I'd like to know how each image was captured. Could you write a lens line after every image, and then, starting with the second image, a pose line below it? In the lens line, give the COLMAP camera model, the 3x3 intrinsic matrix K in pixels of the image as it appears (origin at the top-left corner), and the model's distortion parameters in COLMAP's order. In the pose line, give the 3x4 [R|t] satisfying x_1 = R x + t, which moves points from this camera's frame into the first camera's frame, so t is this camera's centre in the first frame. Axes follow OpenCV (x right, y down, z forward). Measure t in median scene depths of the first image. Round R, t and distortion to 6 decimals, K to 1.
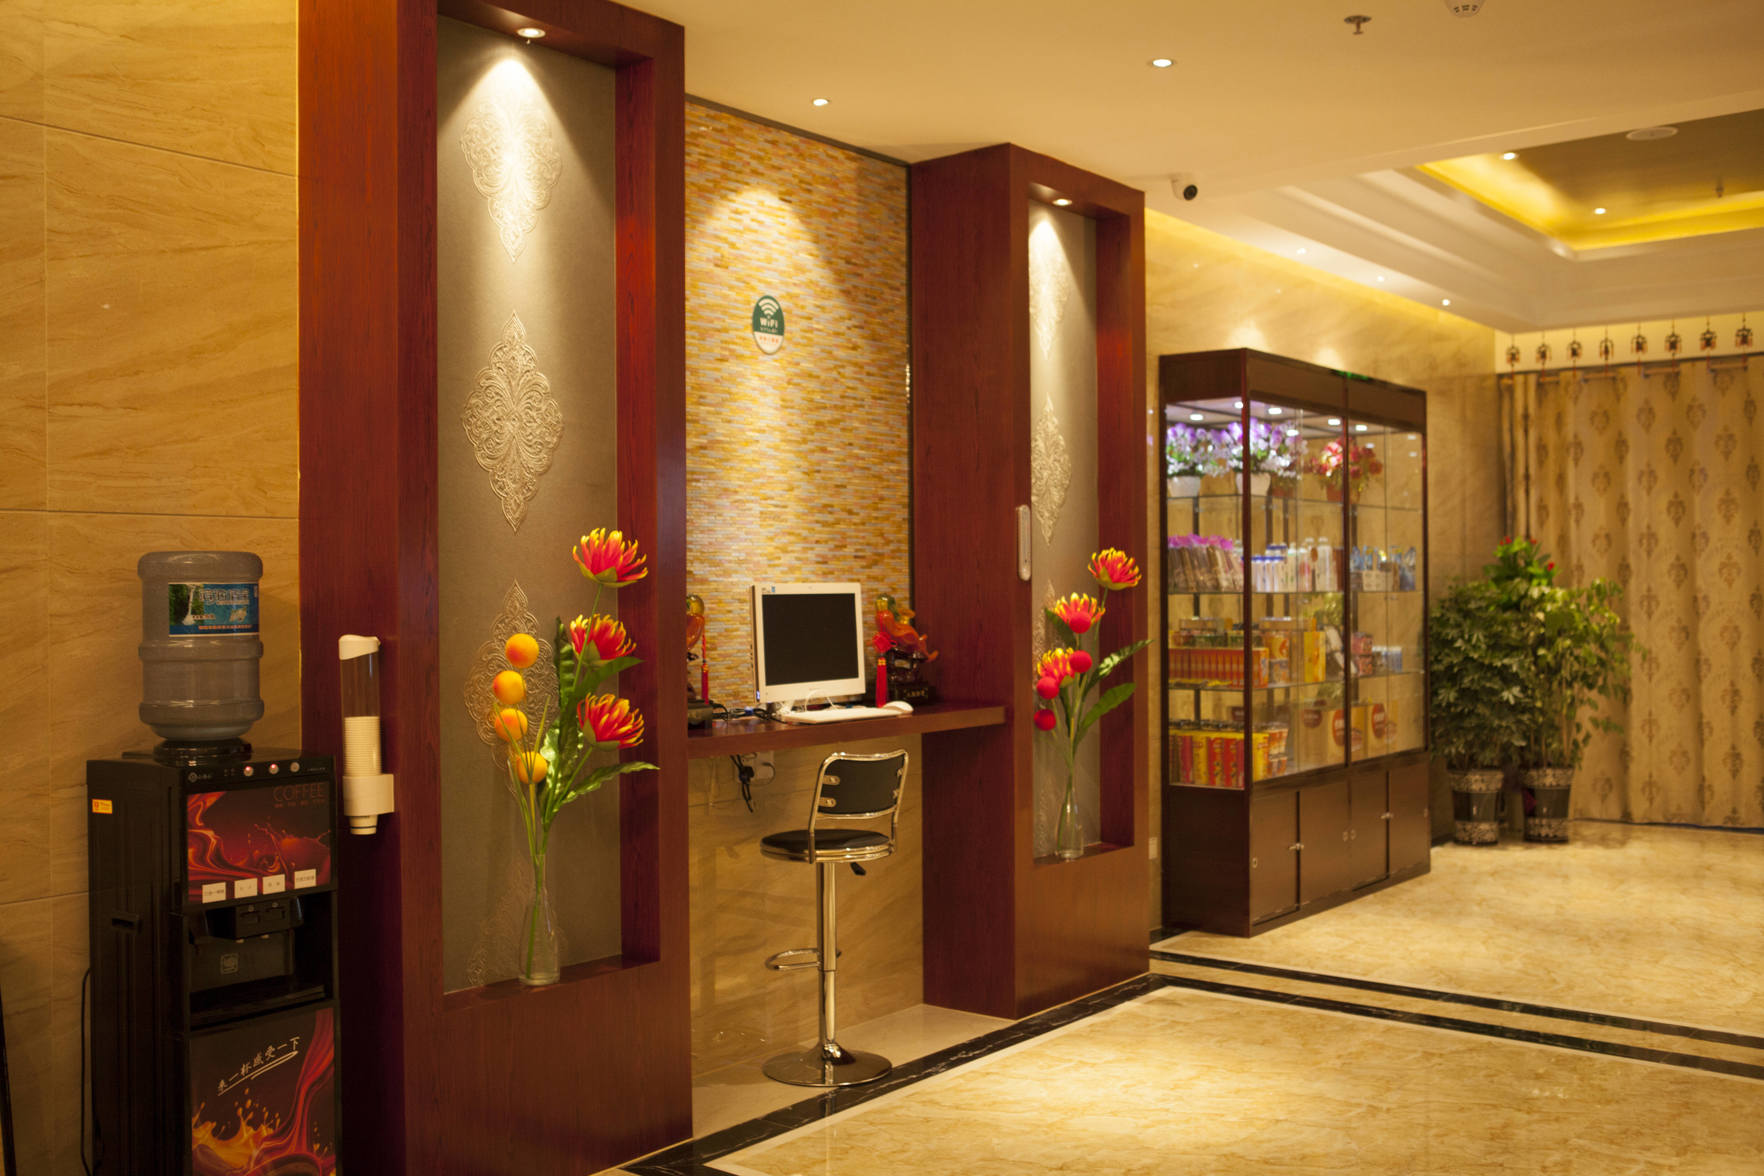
lens RADIAL K [[1789.8, 0, 881.3], [0, 1789.8, 589.5], [0, 0, 1]] dist [0.027799, 0.000000]
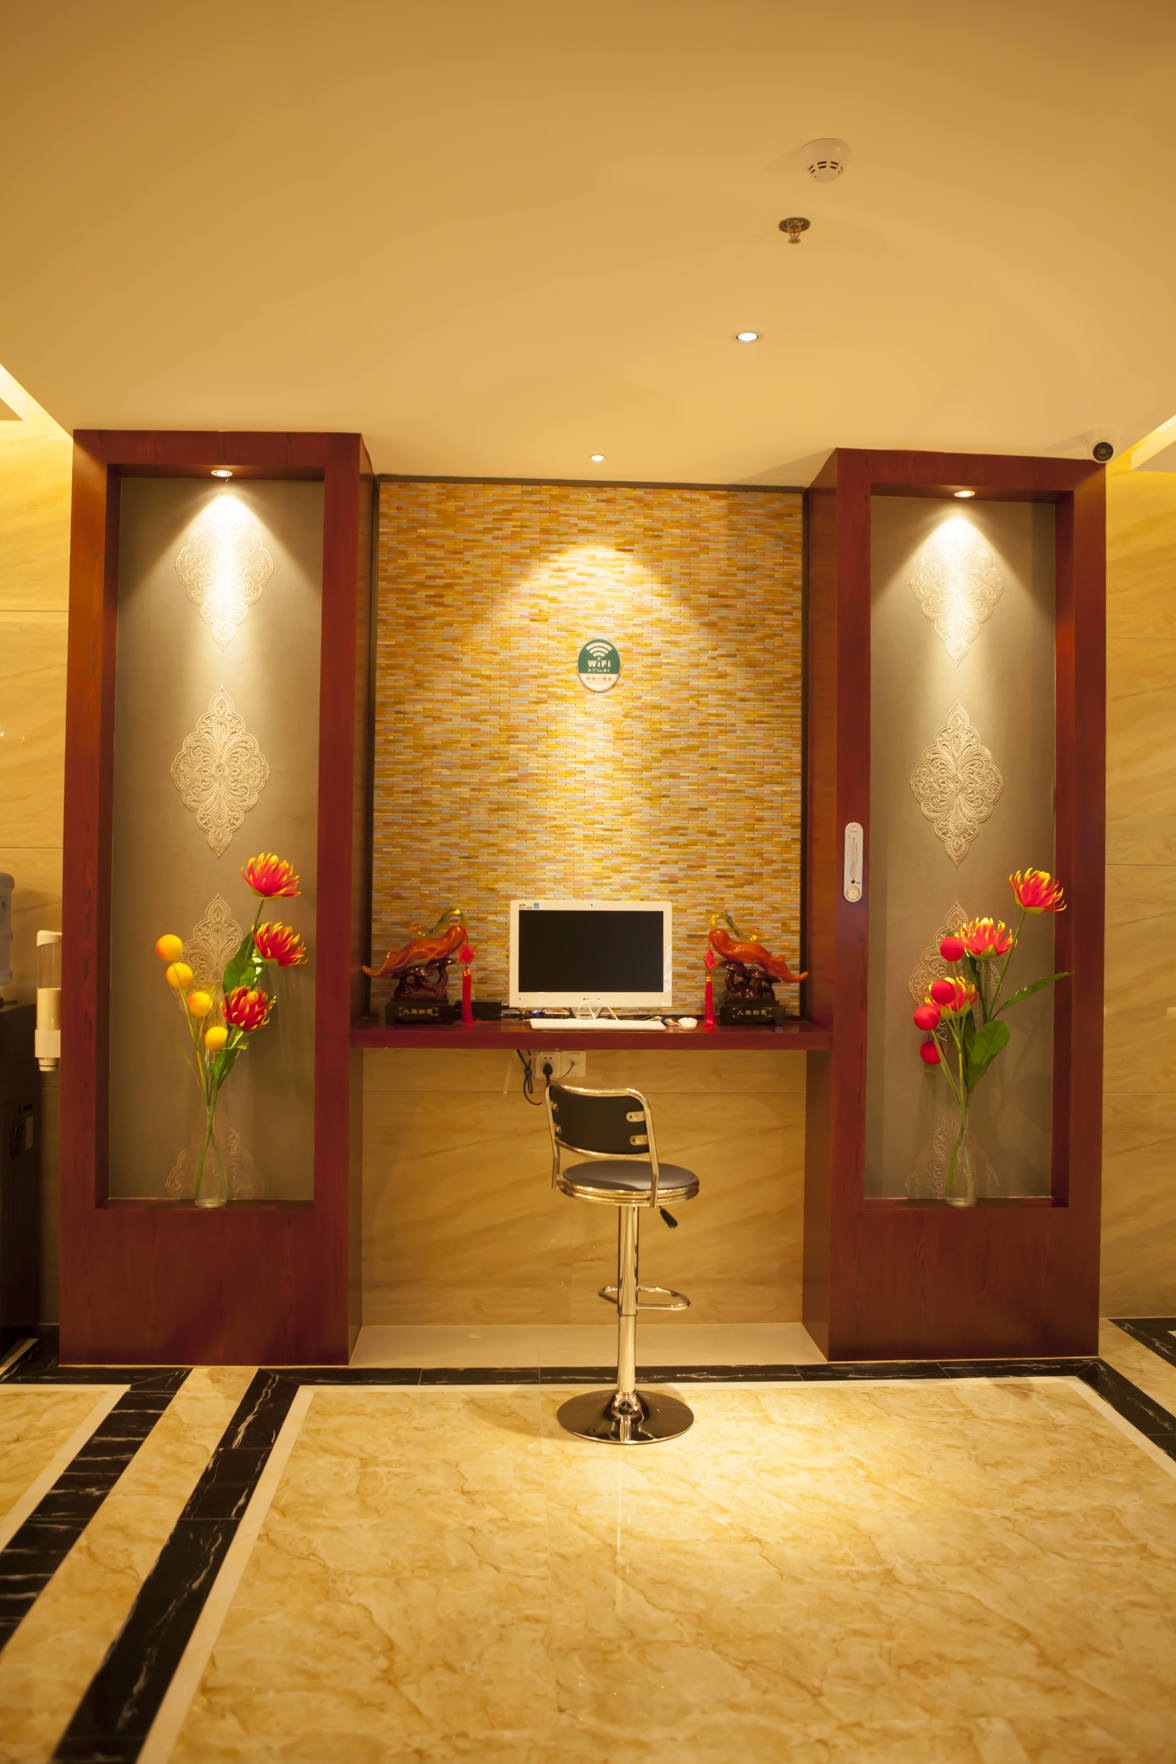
lens RADIAL K [[1041.8, 0, 572.6], [0, 1041.8, 904.2], [0, 0, 1]] dist [-0.027716, -0.000350]
pose [[0.645200, 0.011169, -0.763932, 0.407969], [-0.014732, 0.999889, 0.002177, -0.002228], [0.763872, 0.009849, 0.645293, 0.563876]]
